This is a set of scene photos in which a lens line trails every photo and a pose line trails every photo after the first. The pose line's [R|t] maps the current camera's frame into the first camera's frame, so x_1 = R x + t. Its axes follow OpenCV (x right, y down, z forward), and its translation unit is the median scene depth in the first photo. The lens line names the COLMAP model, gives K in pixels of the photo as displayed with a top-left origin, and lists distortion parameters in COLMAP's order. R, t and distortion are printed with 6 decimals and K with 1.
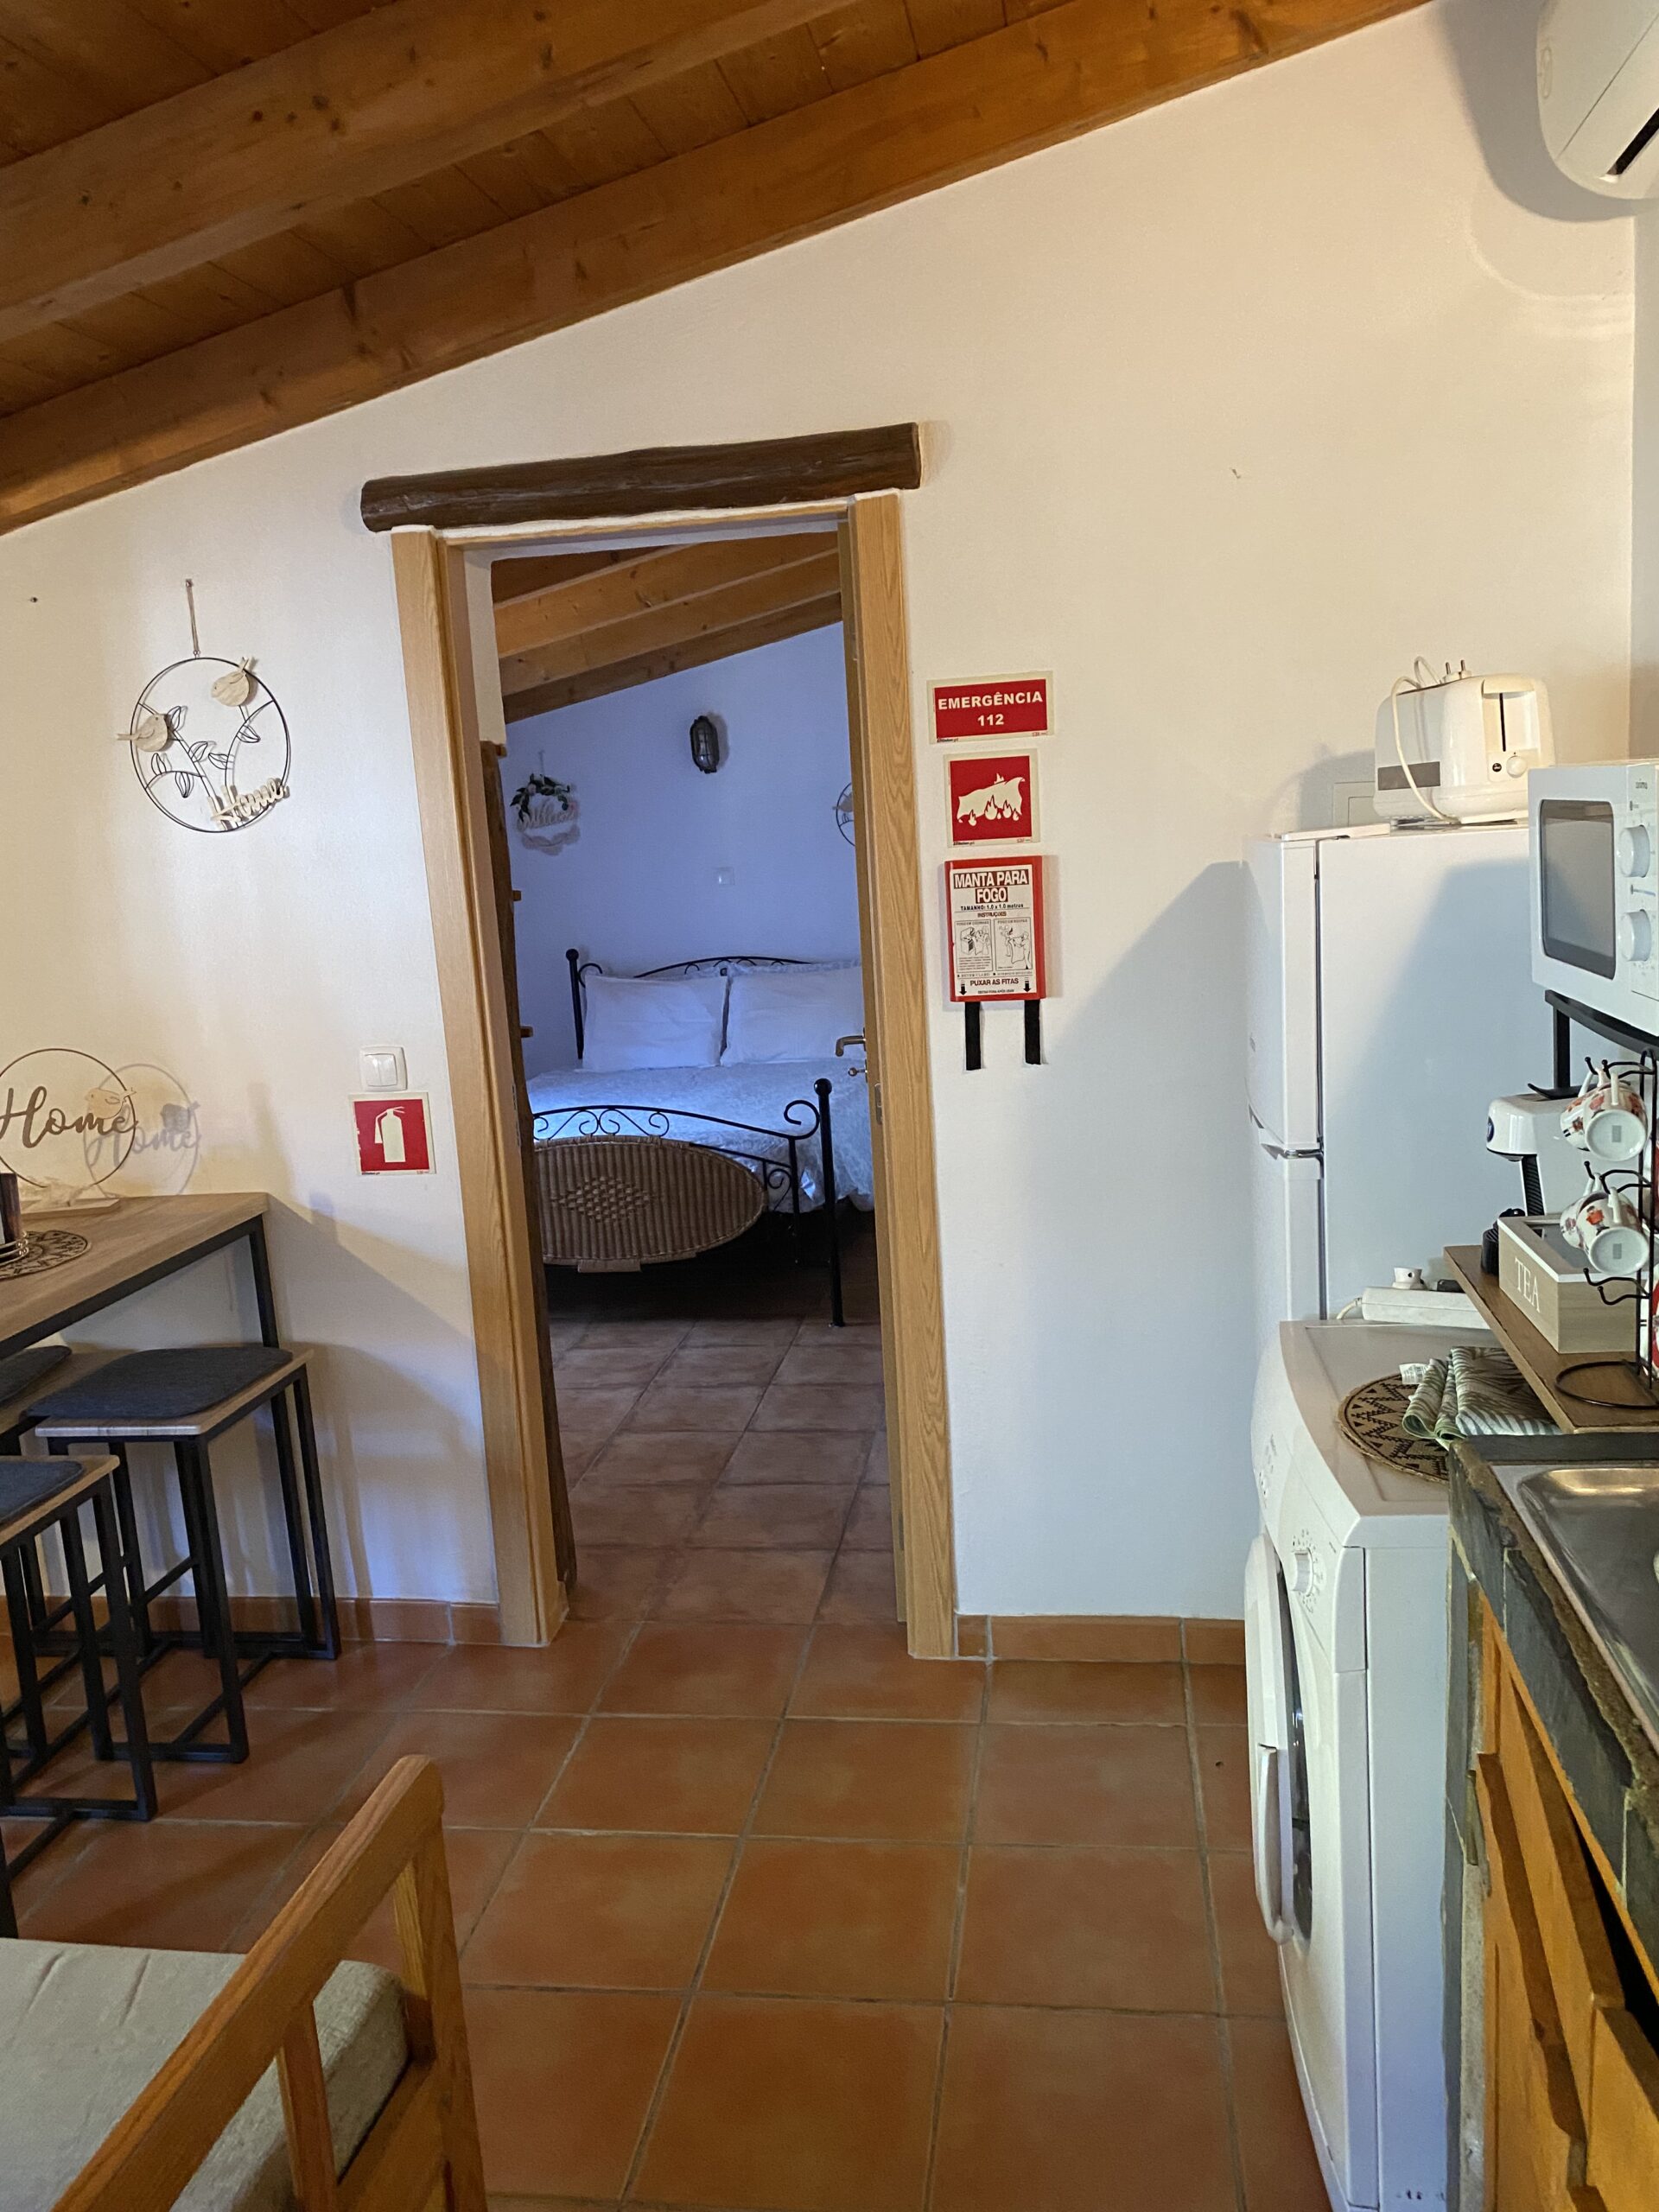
lens RADIAL K [[1680.7, 0, 881.7], [0, 1680.7, 1107.6], [0, 0, 1]] dist [-0.010799, -0.003530]
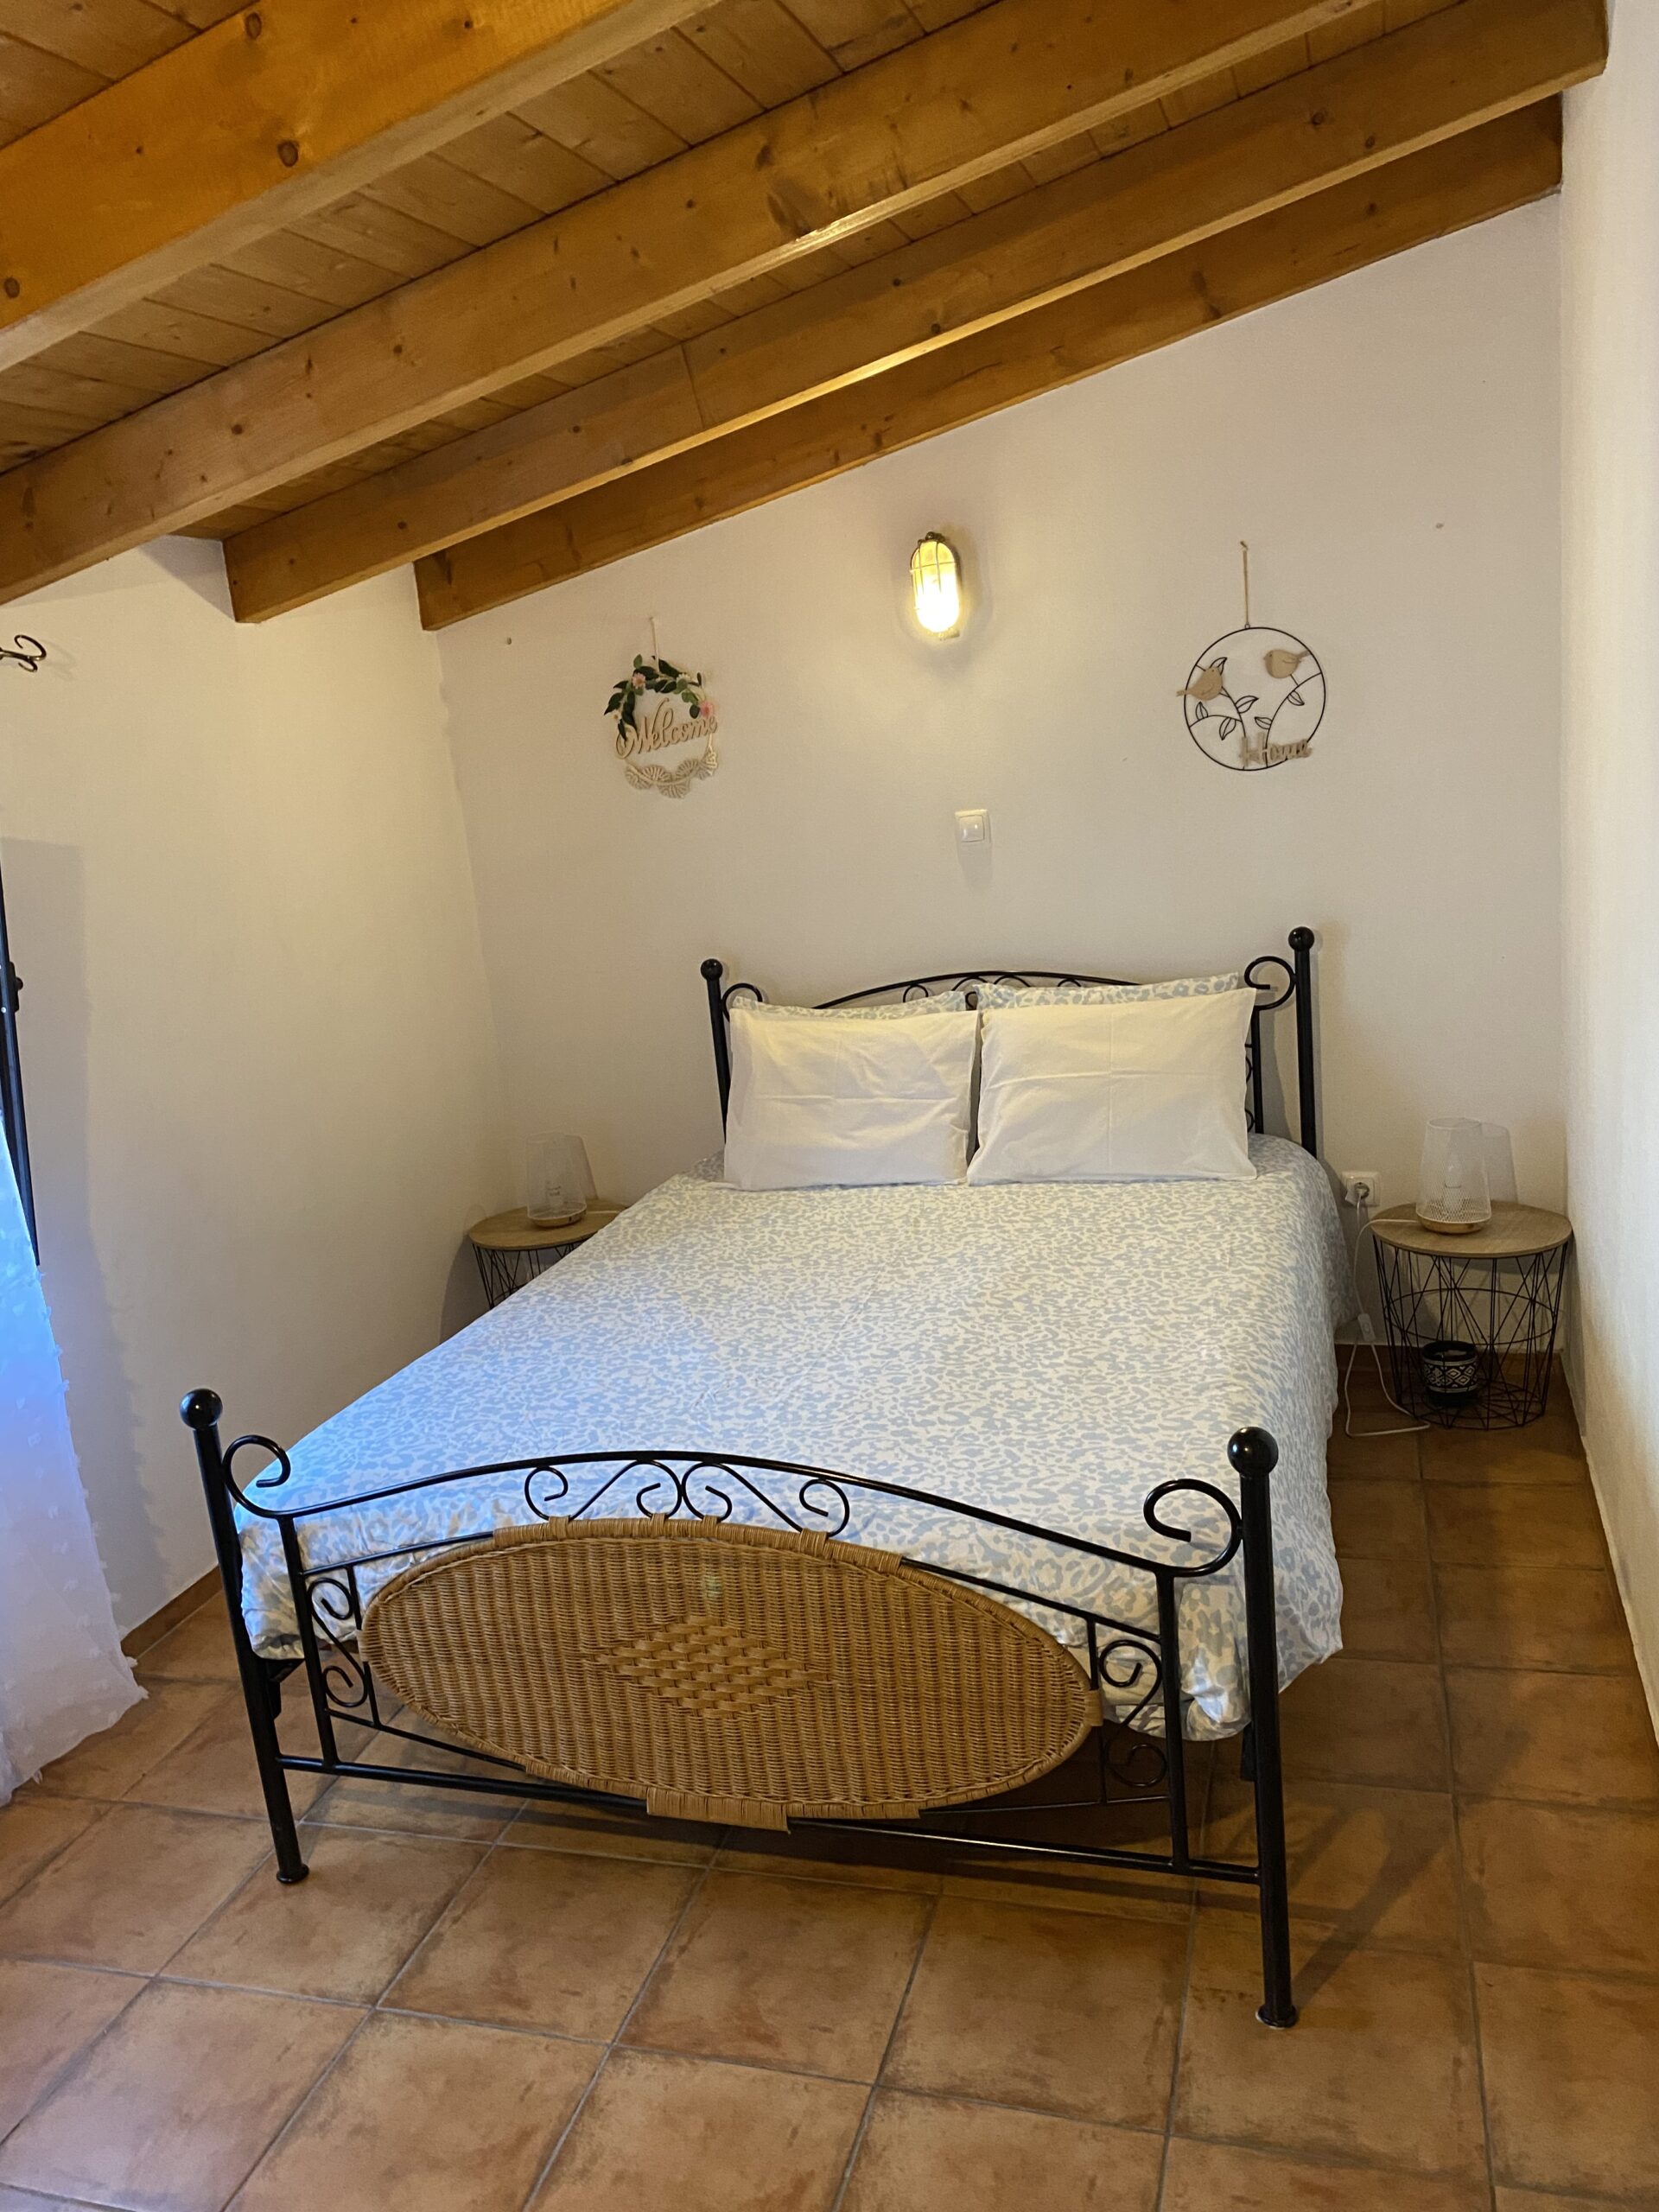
lens RADIAL K [[1699.2, 0, 829.5], [0, 1699.2, 1106.0], [0, 0, 1]] dist [0.133352, -0.266815]
pose [[0.985287, -0.000653, -0.170909, -0.066693], [0.010546, 0.998319, 0.056984, -0.119823], [0.170585, -0.057948, 0.983638, 0.656684]]
